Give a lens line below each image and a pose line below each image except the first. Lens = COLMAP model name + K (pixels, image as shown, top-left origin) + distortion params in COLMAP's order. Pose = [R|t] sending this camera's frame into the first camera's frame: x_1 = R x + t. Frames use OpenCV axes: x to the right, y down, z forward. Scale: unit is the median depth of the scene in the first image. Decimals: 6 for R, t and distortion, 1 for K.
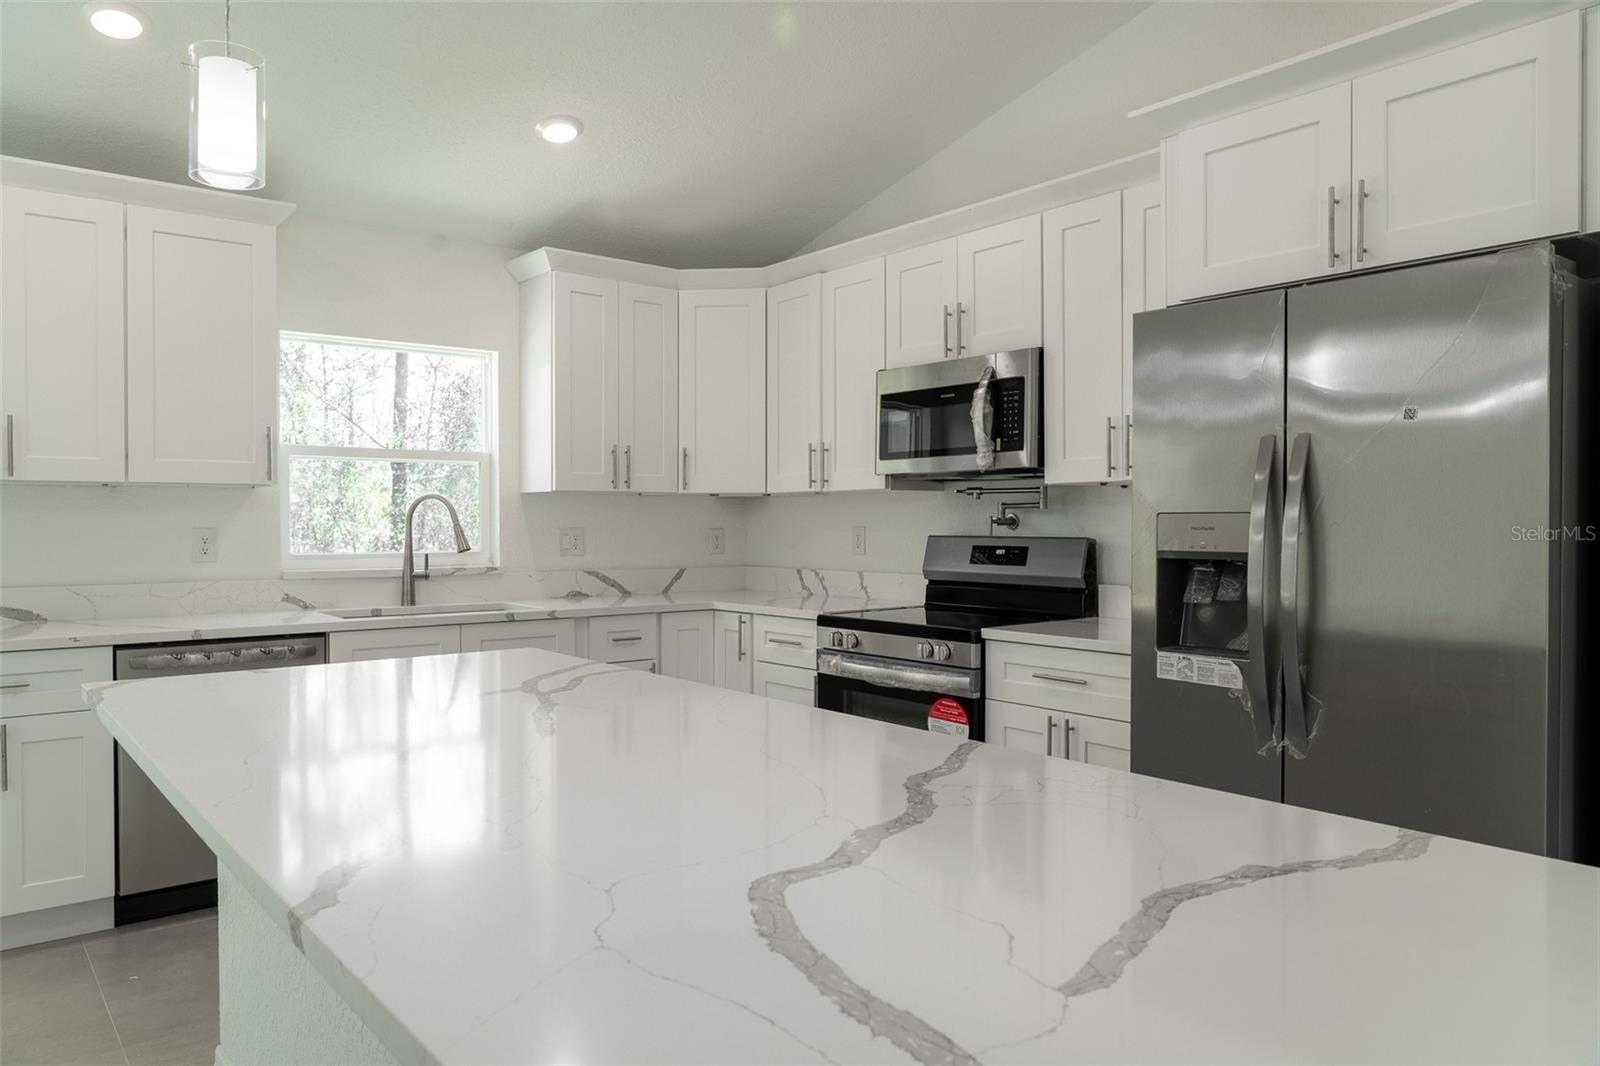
lens RADIAL K [[1095.4, 0, 802.8], [0, 1095.4, 538.7], [0, 0, 1]] dist [-0.017971, 0.008013]
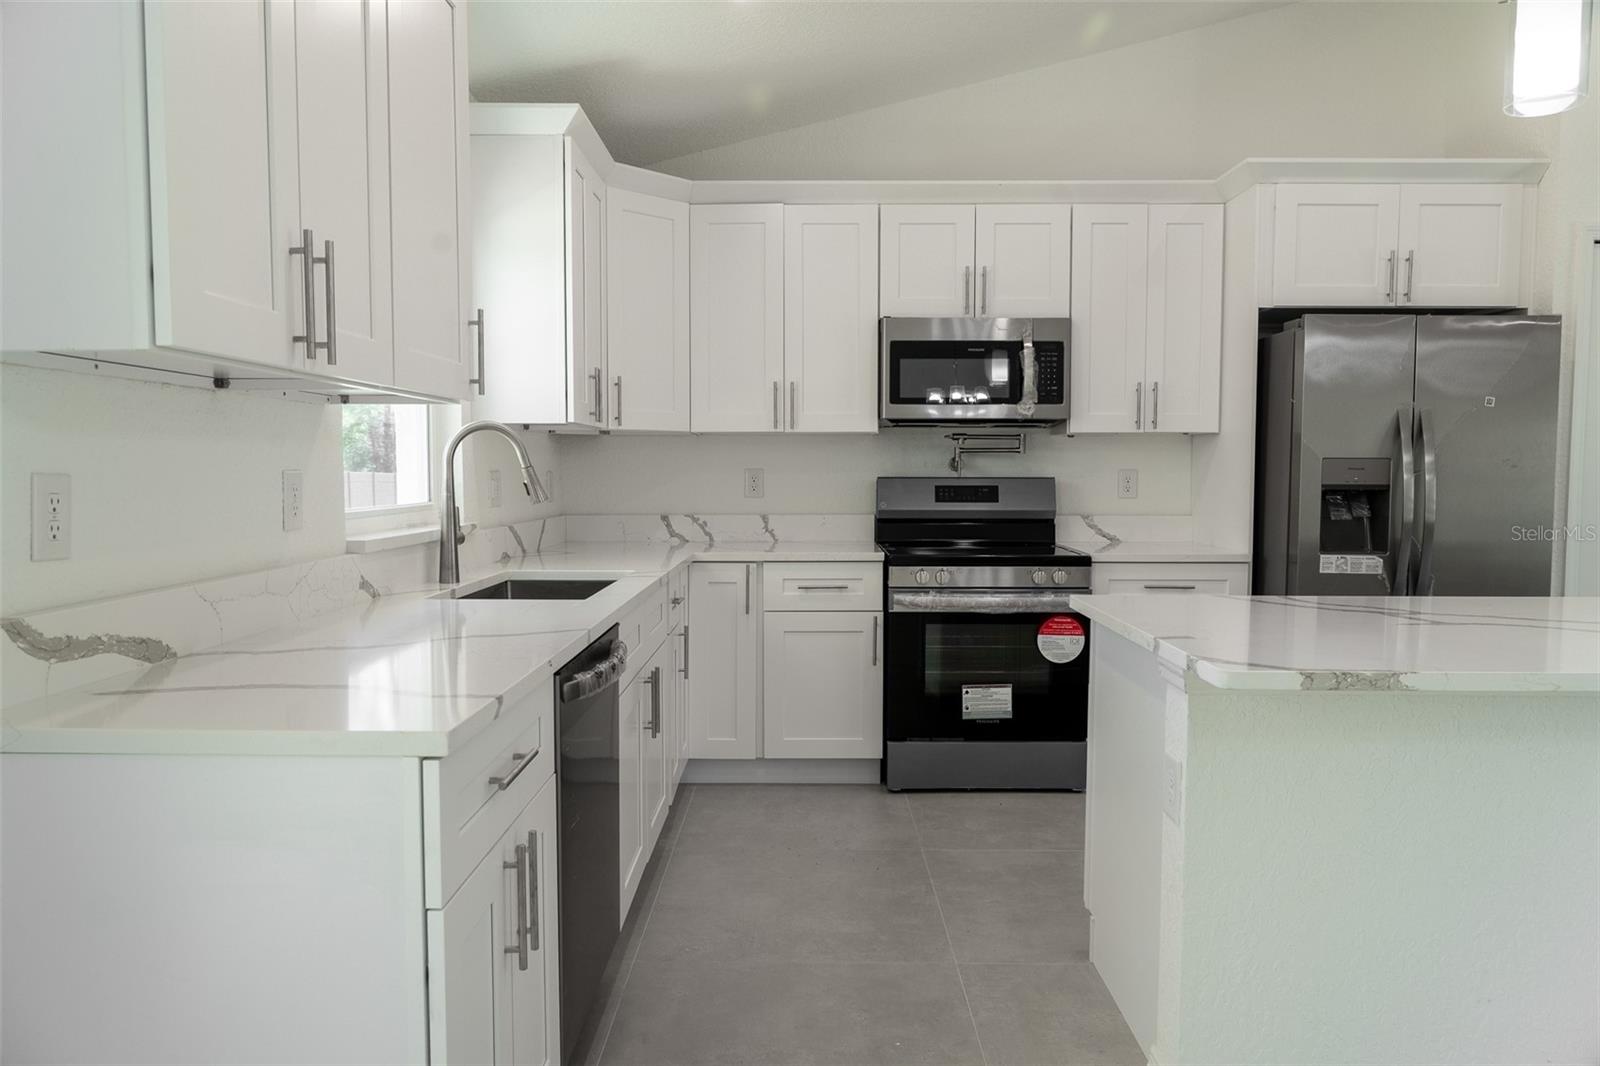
lens RADIAL K [[1095.4, 0, 804.1], [0, 1095.4, 538.6], [0, 0, 1]] dist [-0.017971, 0.008013]
pose [[0.632294, -0.050403, 0.773087, -0.789041], [0.010520, 0.998348, 0.056485, -0.004234], [-0.774657, -0.027582, 0.631780, 0.403906]]
